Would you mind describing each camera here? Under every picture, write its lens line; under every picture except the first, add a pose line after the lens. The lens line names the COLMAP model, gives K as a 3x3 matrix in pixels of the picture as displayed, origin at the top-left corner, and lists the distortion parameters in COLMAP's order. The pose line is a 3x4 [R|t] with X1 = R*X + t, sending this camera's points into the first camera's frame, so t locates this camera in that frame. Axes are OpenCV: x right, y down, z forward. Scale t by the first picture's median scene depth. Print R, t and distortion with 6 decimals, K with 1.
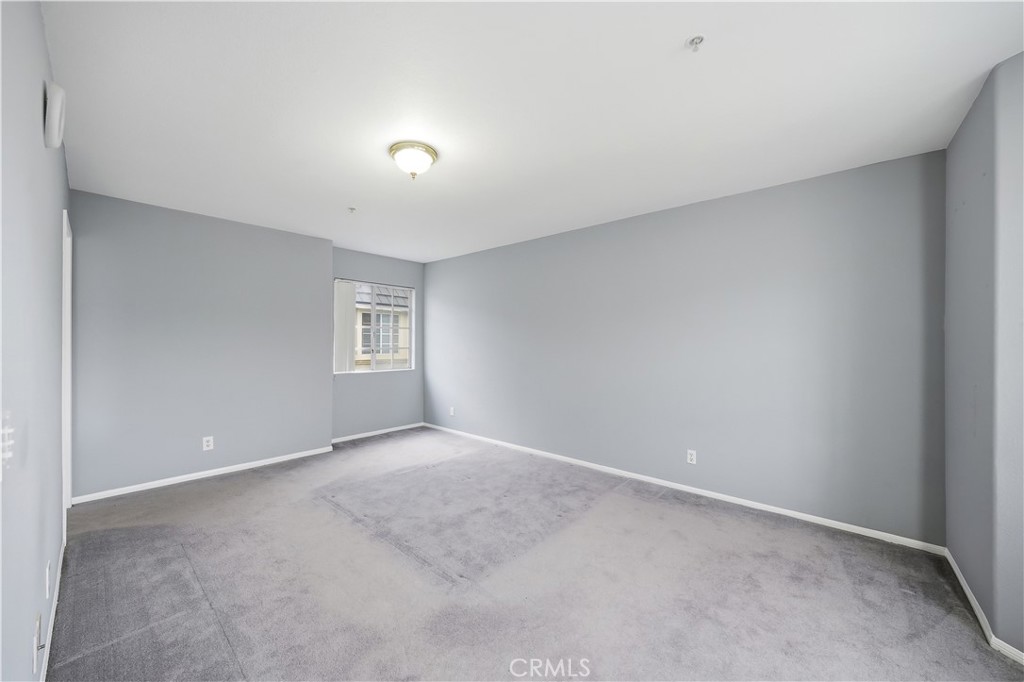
lens RADIAL K [[386.3, 0, 514.1], [0, 386.3, 340.8], [0, 0, 1]] dist [0.003234, 0.001138]
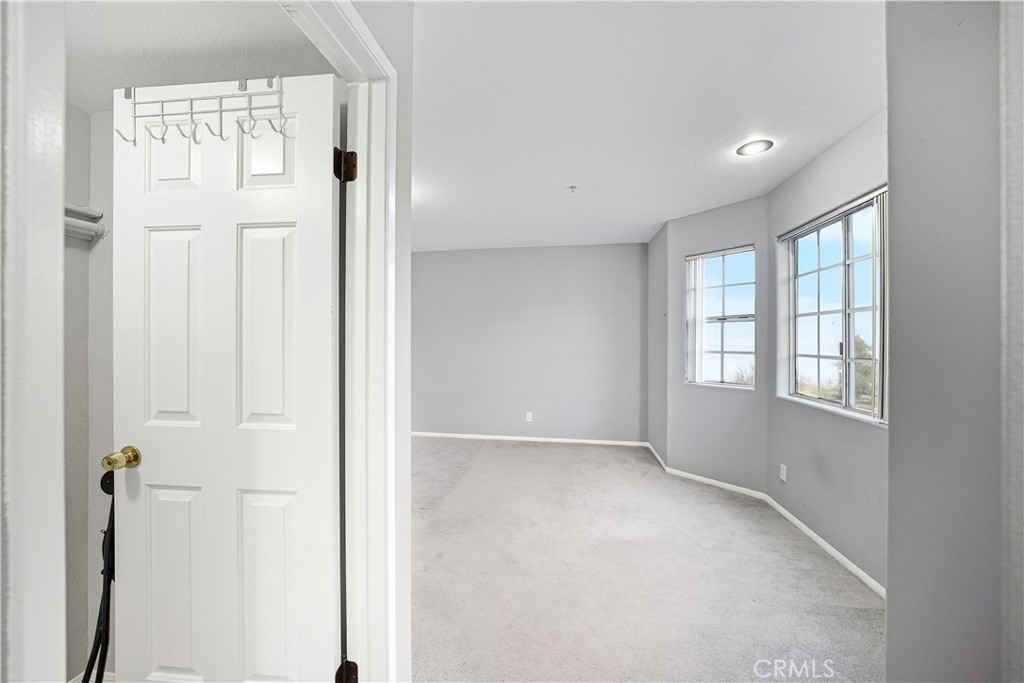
lens RADIAL K [[386.3, 0, 517.2], [0, 386.3, 338.4], [0, 0, 1]] dist [0.003234, 0.001138]
pose [[0.846233, -0.001318, 0.532811, -0.635910], [-0.003345, 0.999964, 0.007785, -0.023990], [-0.532802, -0.008370, 0.846199, -0.393933]]
